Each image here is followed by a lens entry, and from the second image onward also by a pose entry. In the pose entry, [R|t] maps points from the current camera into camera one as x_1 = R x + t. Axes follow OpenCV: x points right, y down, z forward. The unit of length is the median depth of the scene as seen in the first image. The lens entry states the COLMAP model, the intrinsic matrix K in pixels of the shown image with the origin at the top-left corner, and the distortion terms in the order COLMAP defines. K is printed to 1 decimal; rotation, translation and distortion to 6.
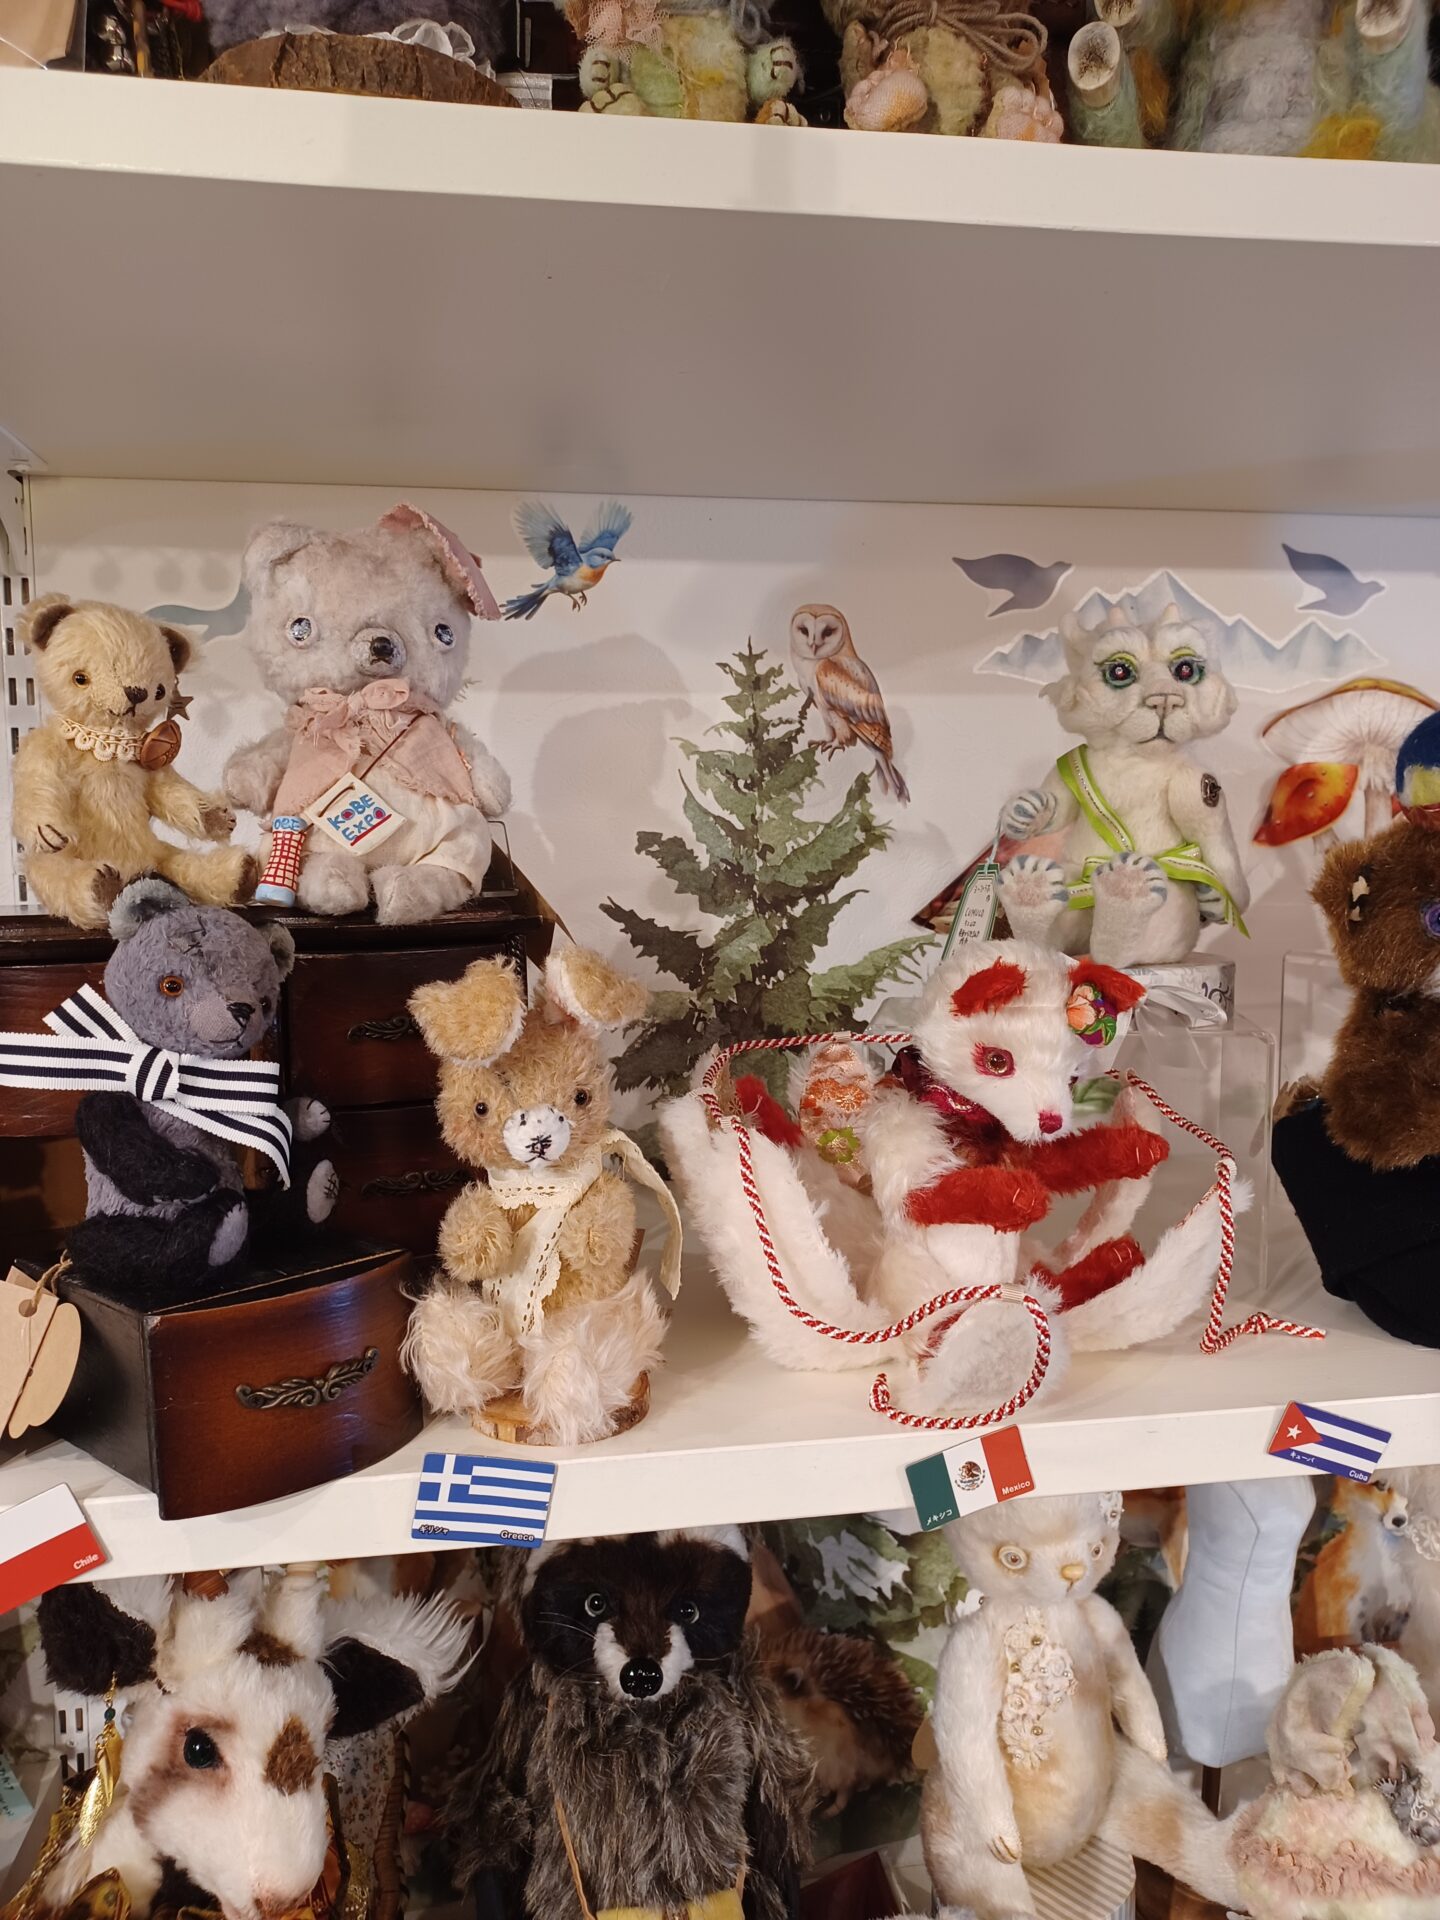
lens RADIAL K [[1397.7, 0, 713.7], [0, 1397.7, 957.0], [0, 0, 1]] dist [0.075186, -0.092649]
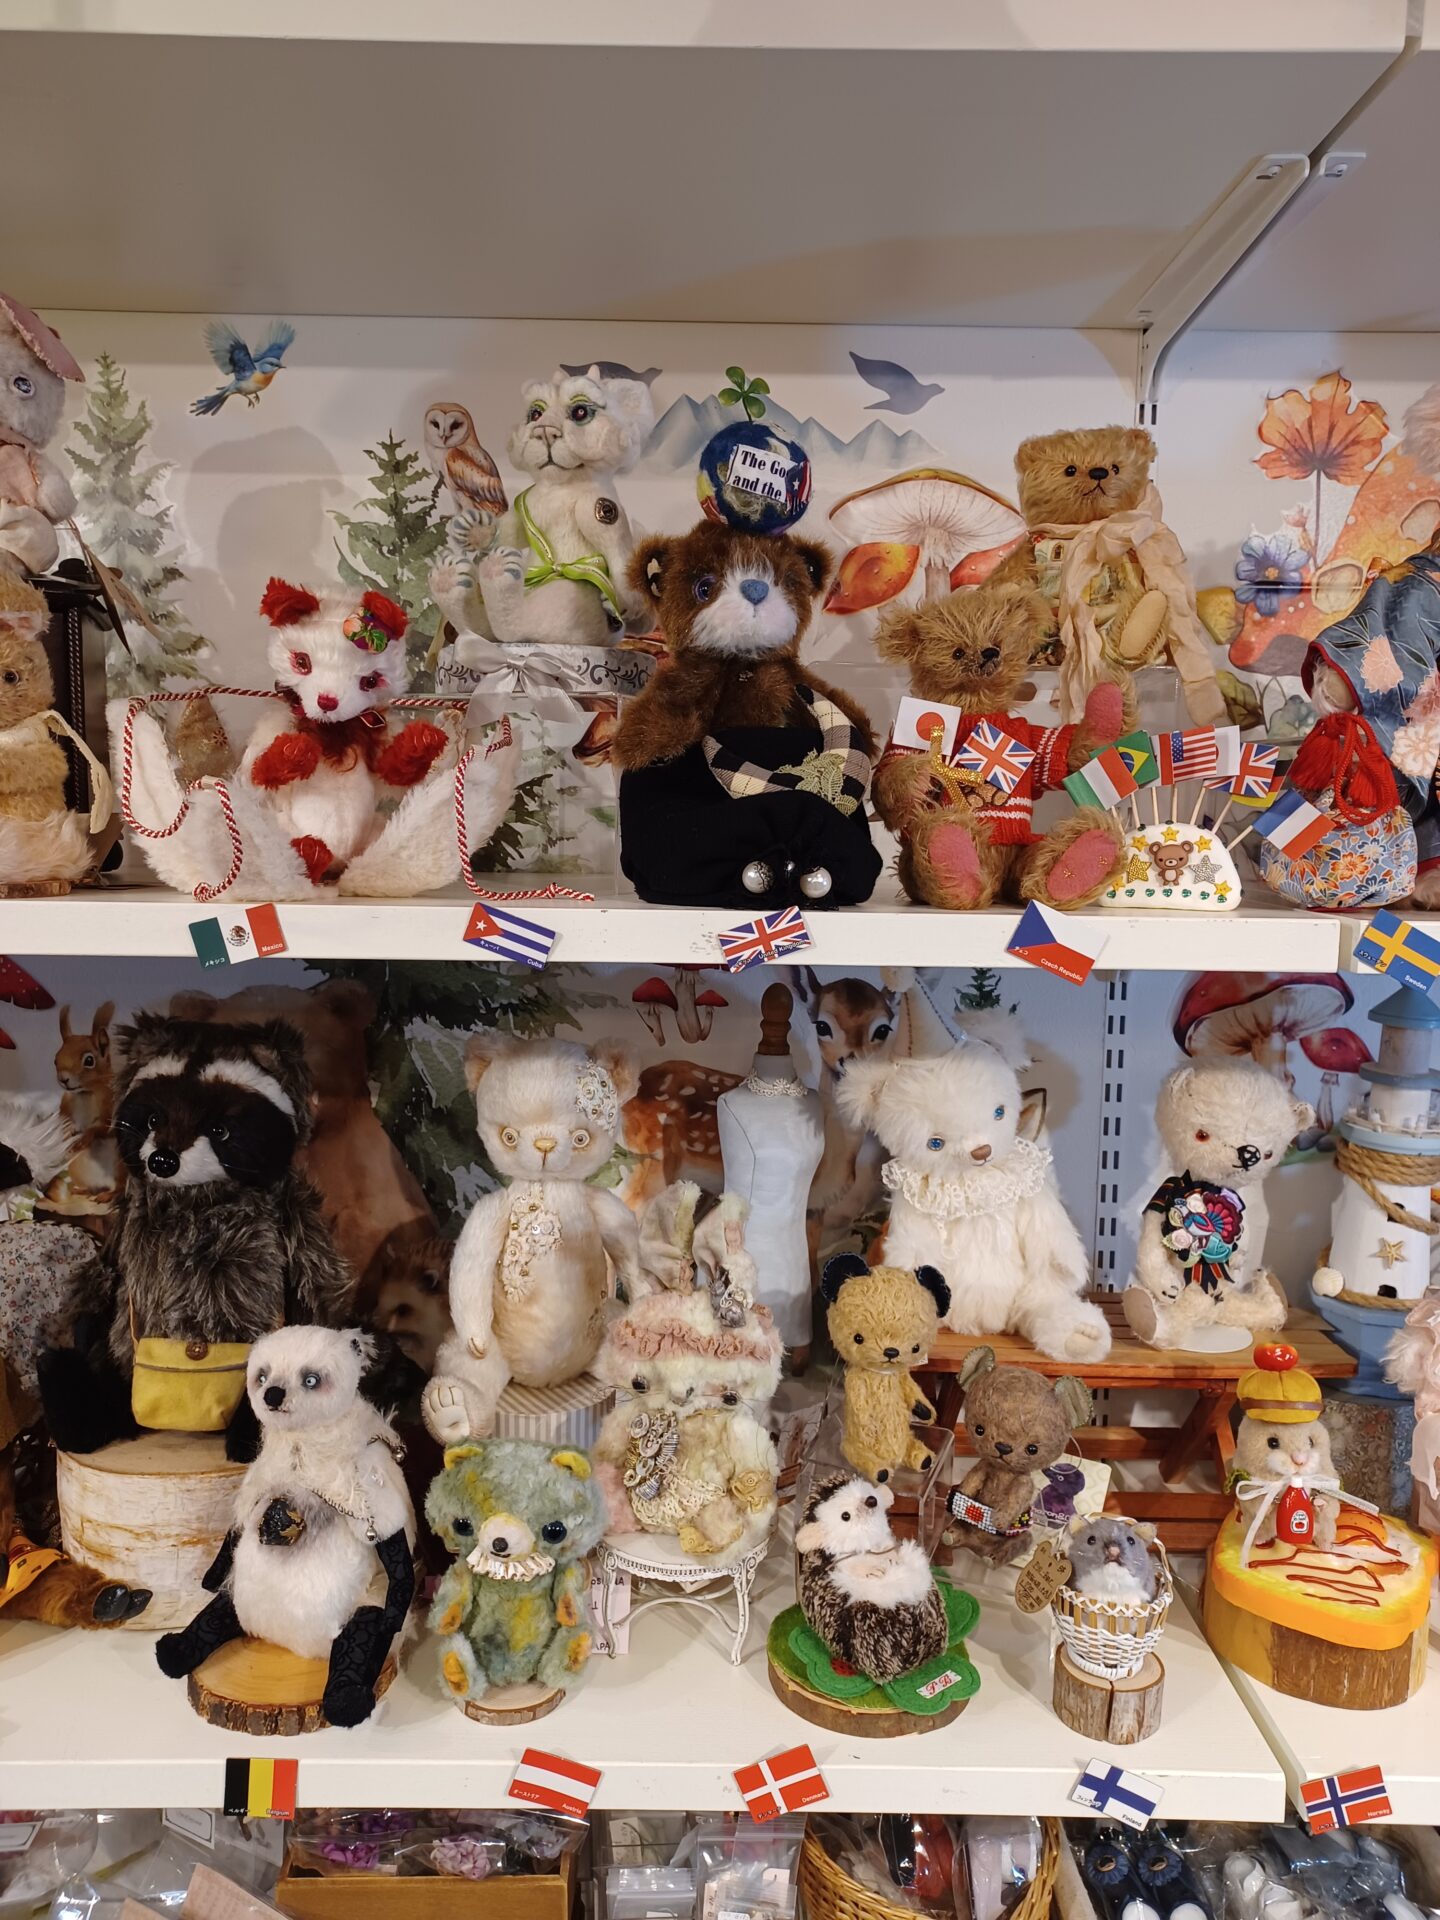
lens RADIAL K [[1400.5, 0, 714.8], [0, 1400.5, 956.9], [0, 0, 1]] dist [0.089988, -0.153213]
pose [[0.987219, 0.039354, -0.154432, 0.533222], [-0.036075, 0.999061, 0.023981, 0.203090], [0.155231, -0.018103, 0.987712, -0.208203]]
